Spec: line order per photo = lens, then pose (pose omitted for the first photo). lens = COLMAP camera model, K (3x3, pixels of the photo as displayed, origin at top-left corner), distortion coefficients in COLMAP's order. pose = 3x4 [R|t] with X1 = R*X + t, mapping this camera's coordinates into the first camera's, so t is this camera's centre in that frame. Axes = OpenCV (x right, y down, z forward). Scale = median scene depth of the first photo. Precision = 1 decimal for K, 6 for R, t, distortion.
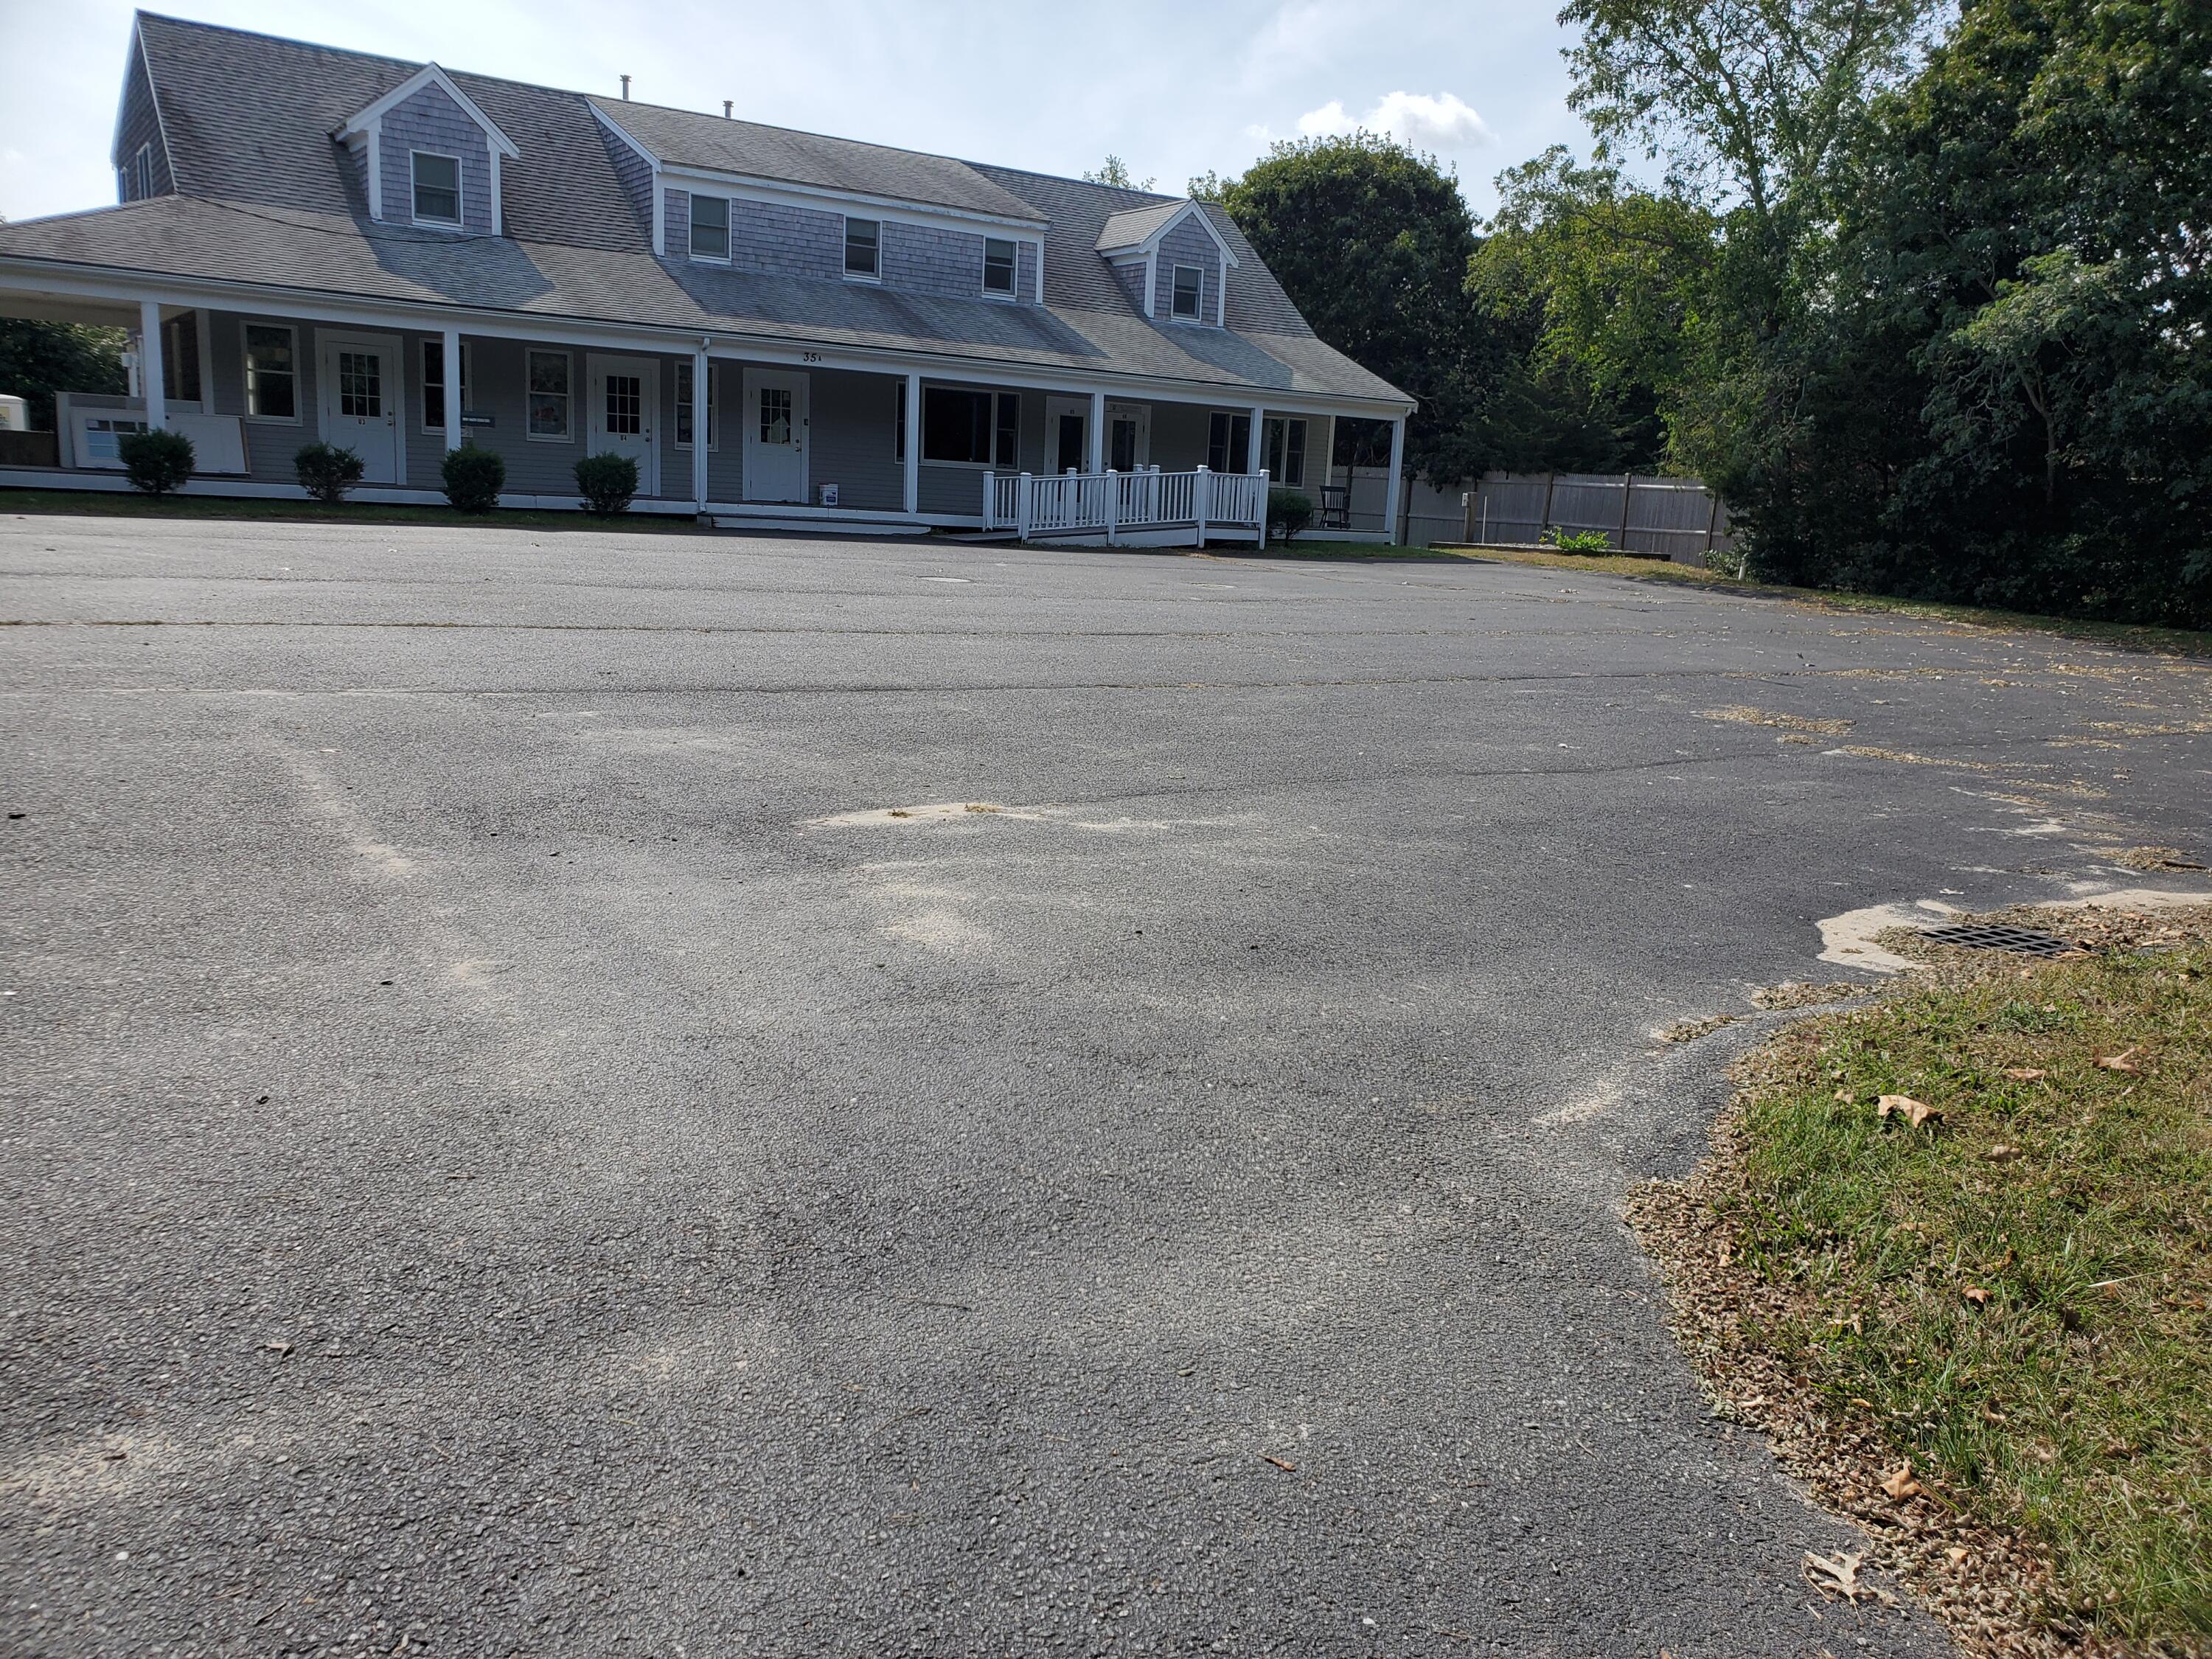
lens RADIAL K [[1739.6, 0, 1134.3], [0, 1739.6, 816.8], [0, 0, 1]] dist [-0.005832, 0.051303]
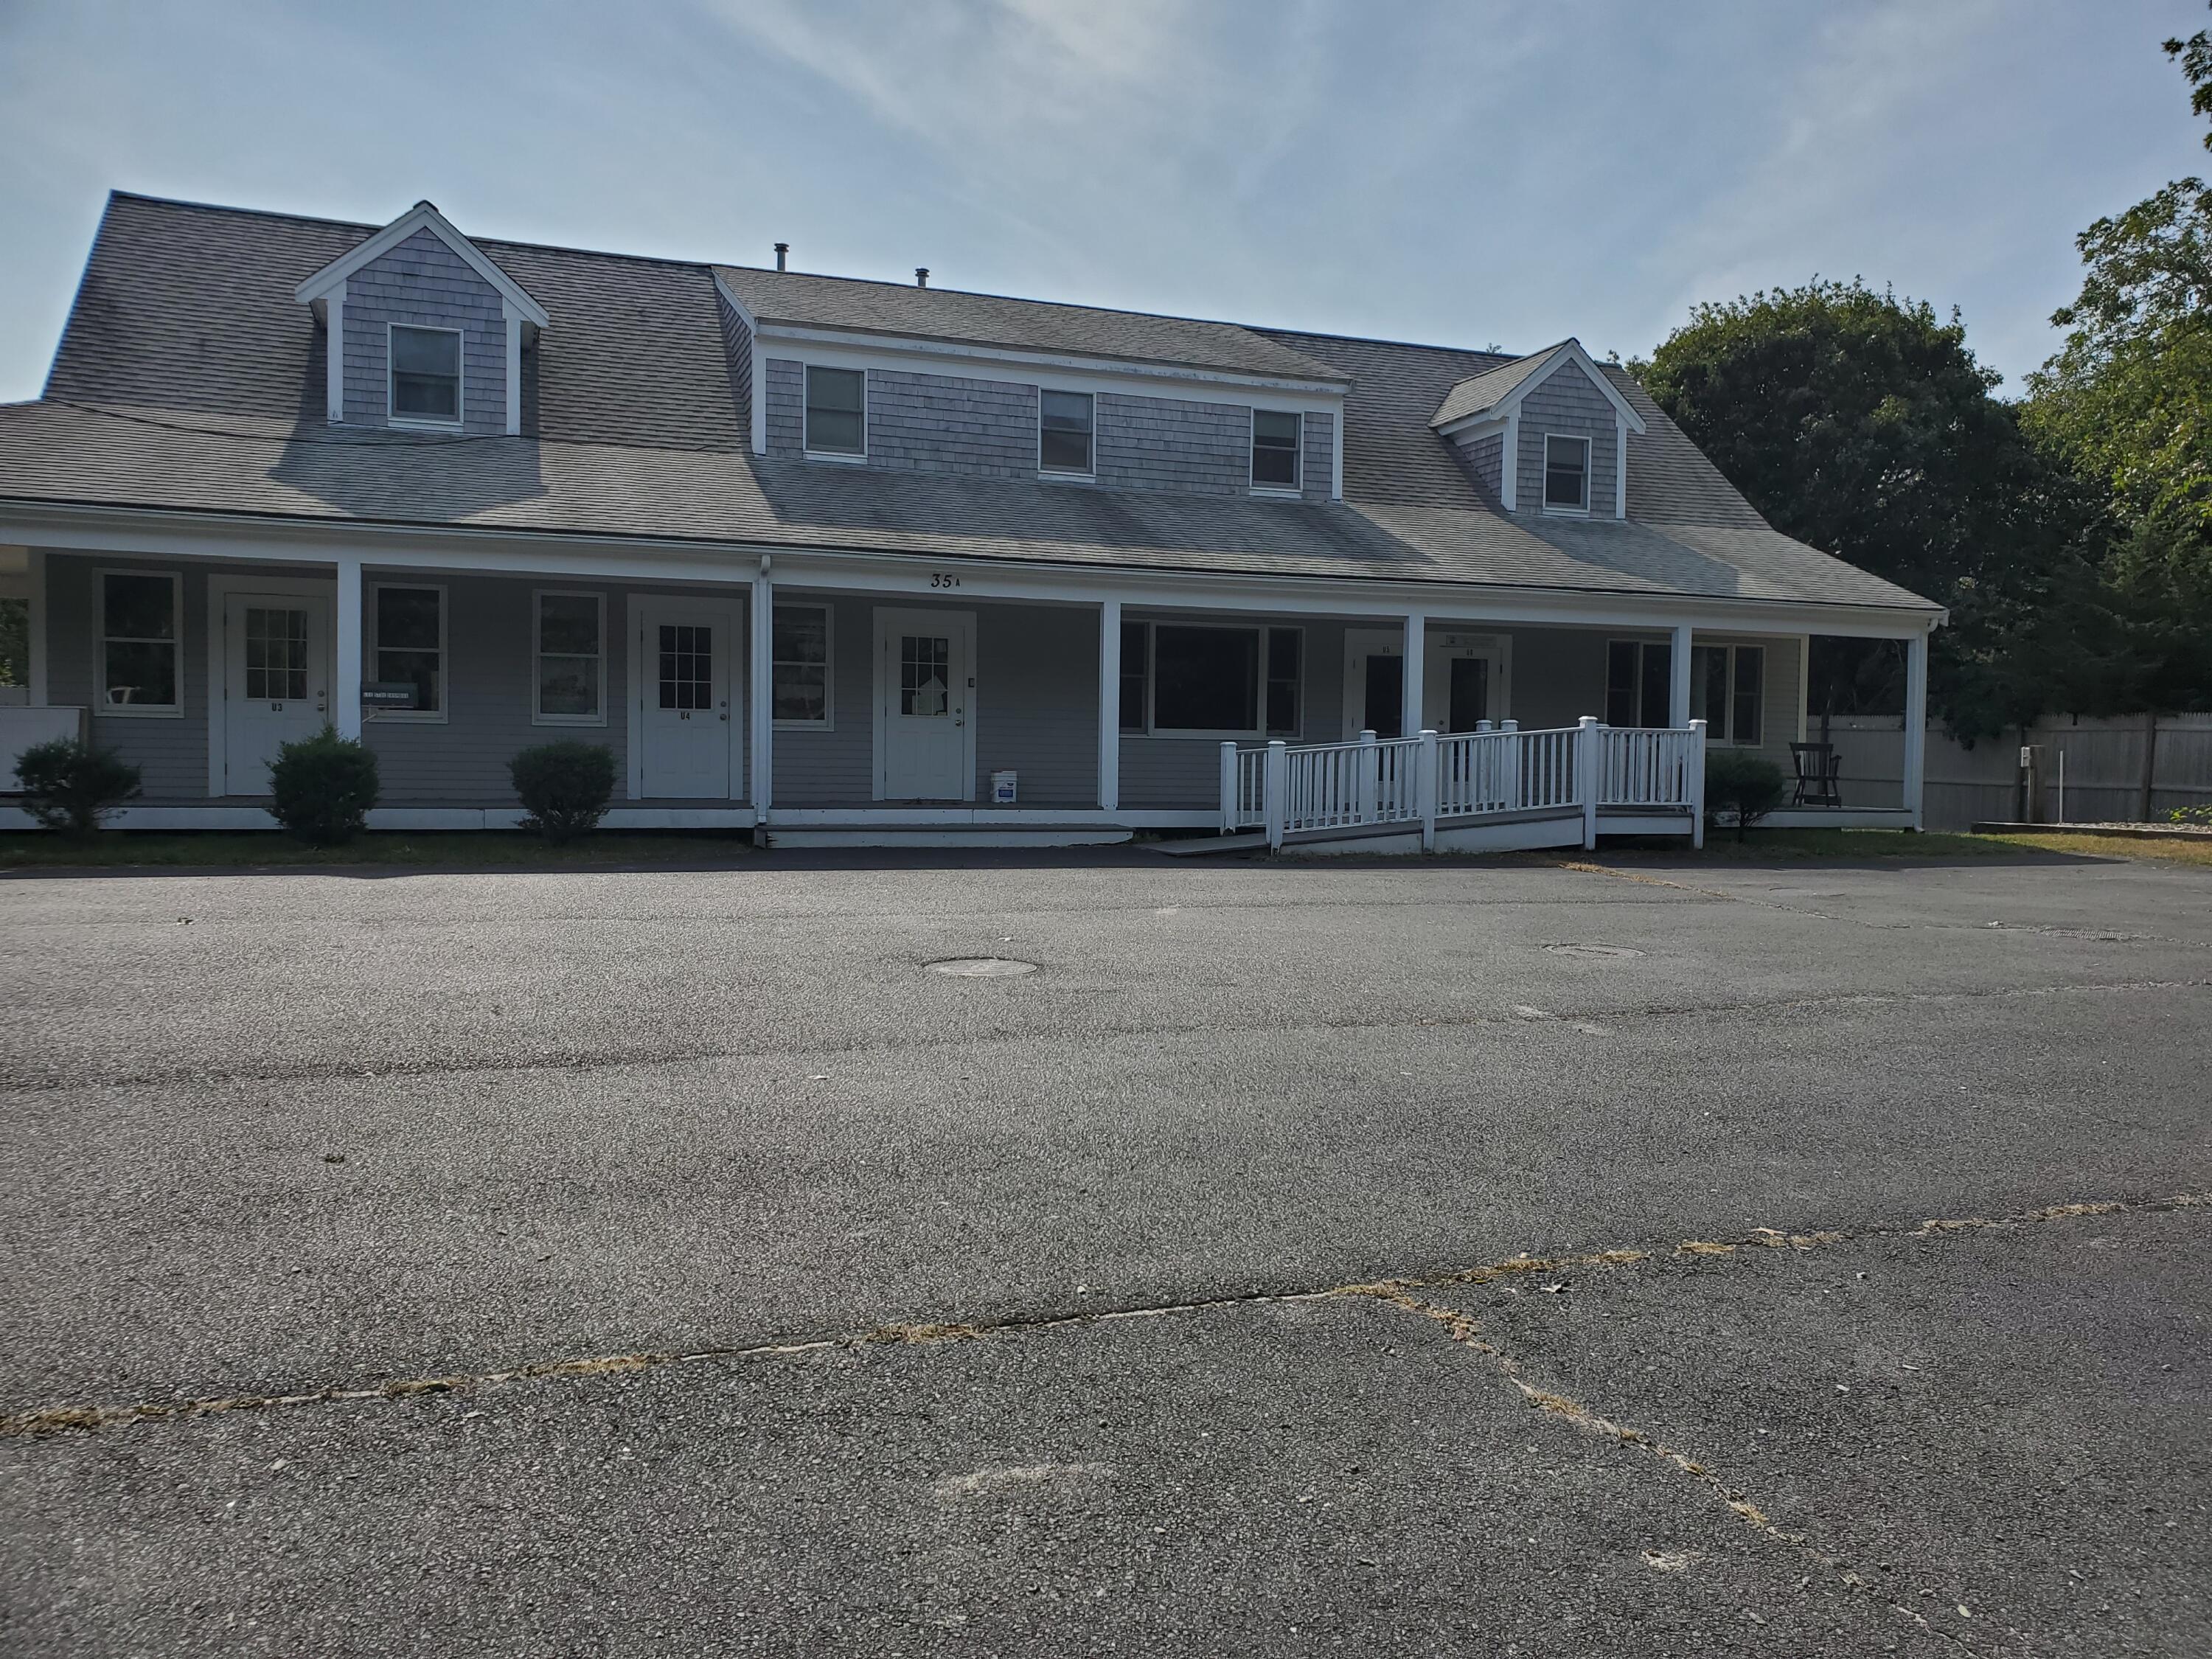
lens RADIAL K [[1732.5, 0, 1106.0], [0, 1732.5, 829.5], [0, 0, 1]] dist [0.040172, -0.041926]
pose [[0.966886, -0.024223, -0.254056, 0.029476], [-0.013133, 0.989444, -0.144318, -0.072683], [0.254870, 0.142875, 0.956362, 0.371425]]
